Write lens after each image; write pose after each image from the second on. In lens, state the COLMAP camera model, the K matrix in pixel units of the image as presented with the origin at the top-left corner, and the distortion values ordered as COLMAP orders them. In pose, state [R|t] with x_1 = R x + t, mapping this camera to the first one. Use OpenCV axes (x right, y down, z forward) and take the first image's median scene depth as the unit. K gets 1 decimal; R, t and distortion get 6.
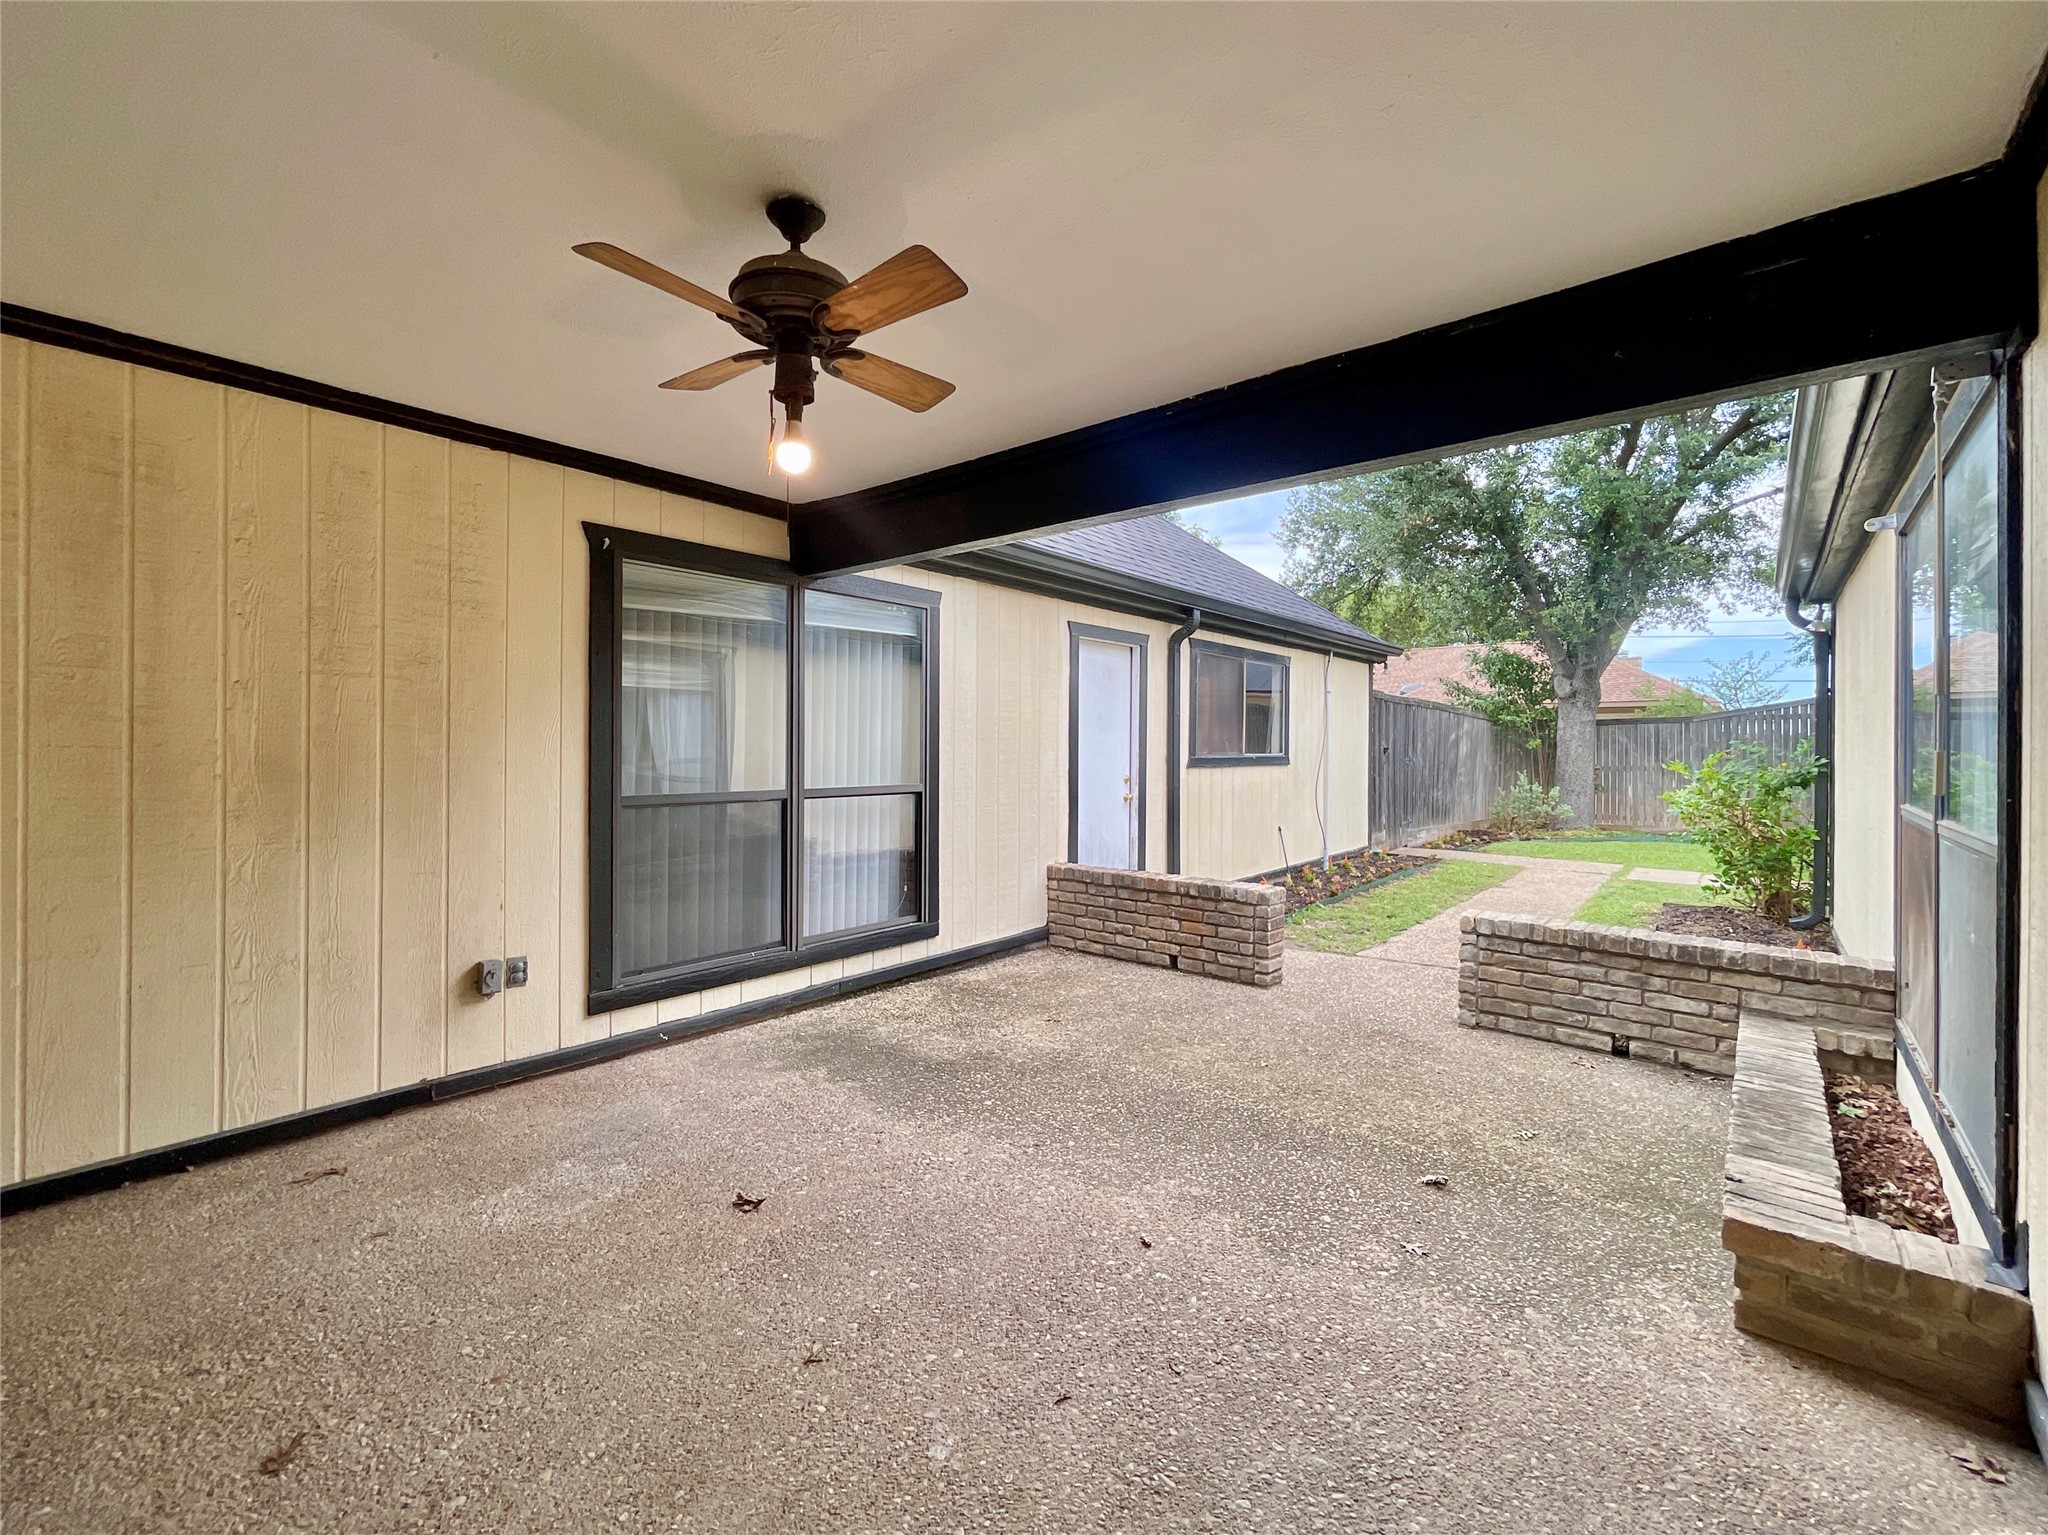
lens RADIAL K [[851.0, 0, 1029.2], [0, 851.0, 752.4], [0, 0, 1]] dist [-0.000477, -0.000557]
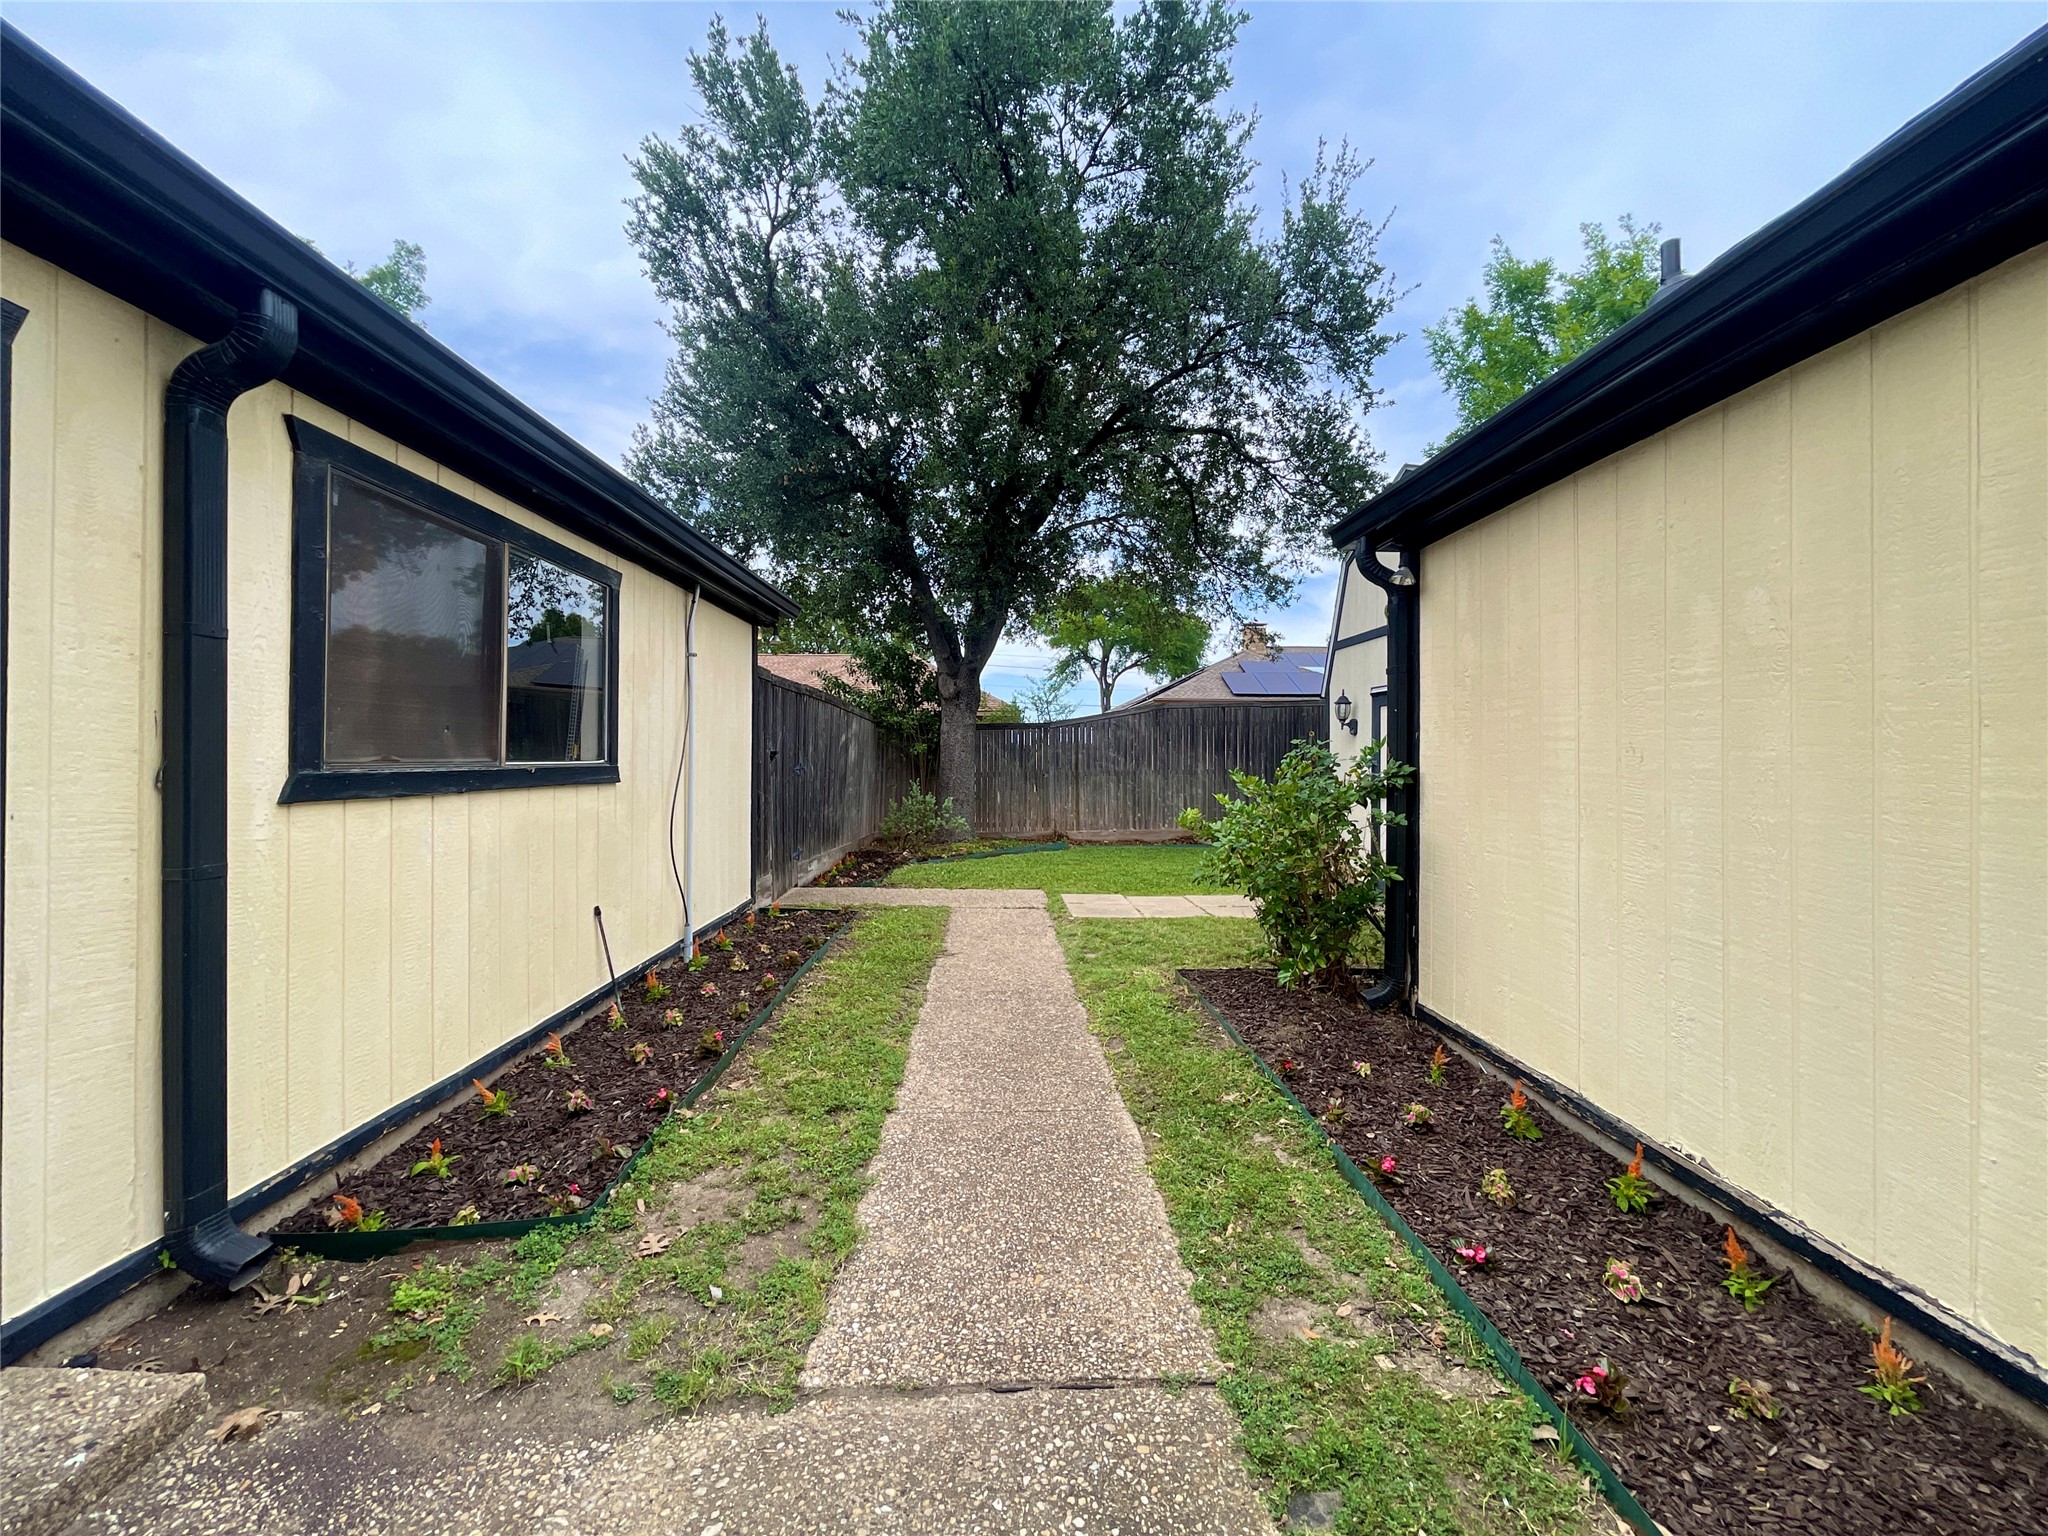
lens RADIAL K [[851.0, 0, 1029.2], [0, 851.0, 752.9], [0, 0, 1]] dist [-0.000477, -0.000557]
pose [[0.747753, 0.003467, 0.663968, 0.107131], [0.000916, 0.999980, -0.006252, 0.000293], [-0.663977, 0.005283, 0.747735, 0.321227]]
